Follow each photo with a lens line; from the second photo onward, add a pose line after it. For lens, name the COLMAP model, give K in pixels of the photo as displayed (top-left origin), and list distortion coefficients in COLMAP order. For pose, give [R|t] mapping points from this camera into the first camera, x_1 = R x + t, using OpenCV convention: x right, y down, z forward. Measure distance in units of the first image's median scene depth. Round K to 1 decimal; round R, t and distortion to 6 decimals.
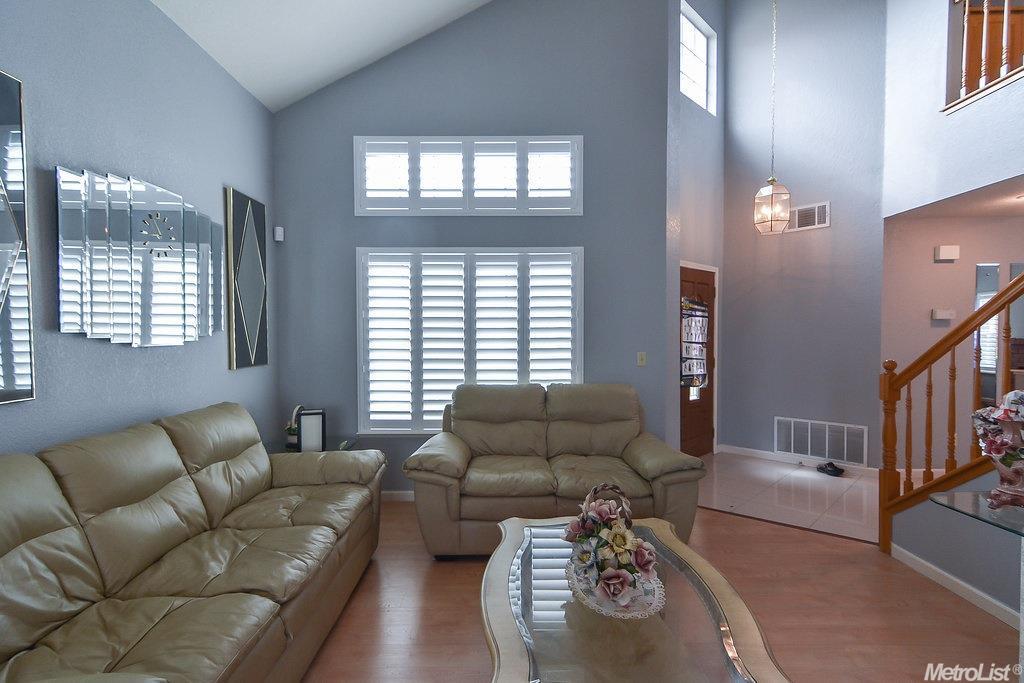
lens RADIAL K [[485.8, 0, 506.2], [0, 485.8, 347.3], [0, 0, 1]] dist [0.028860, -0.010780]
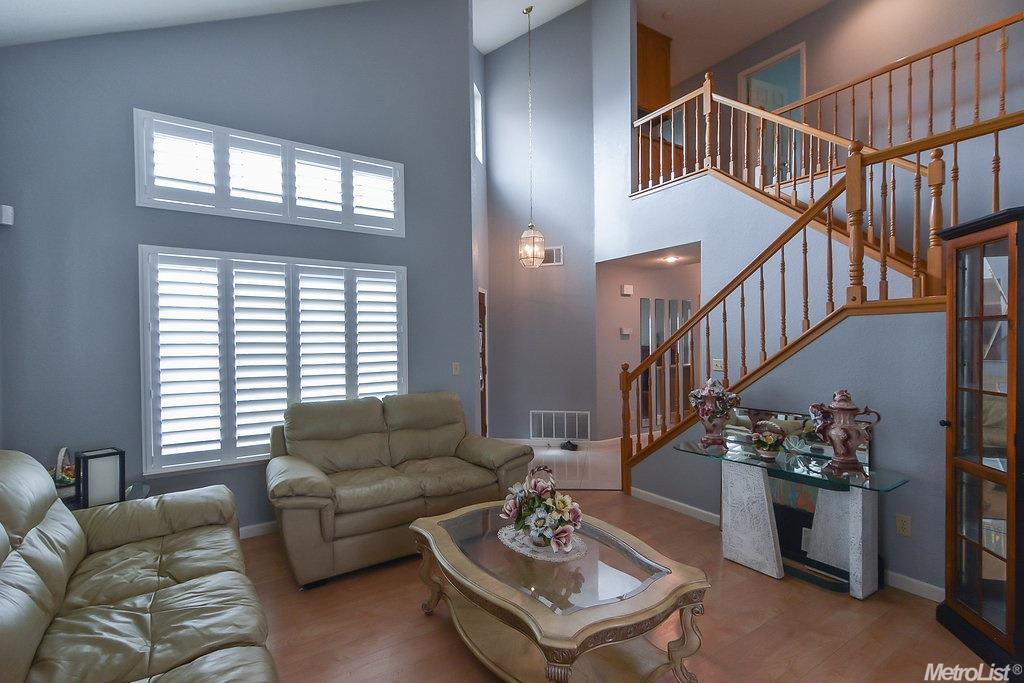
lens RADIAL K [[485.8, 0, 506.2], [0, 485.8, 347.3], [0, 0, 1]] dist [0.028860, -0.010780]
pose [[0.831362, -0.012801, 0.555584, -0.258375], [0.024350, 0.999614, -0.013405, -0.008448], [-0.555198, 0.024673, 0.831352, -0.014366]]
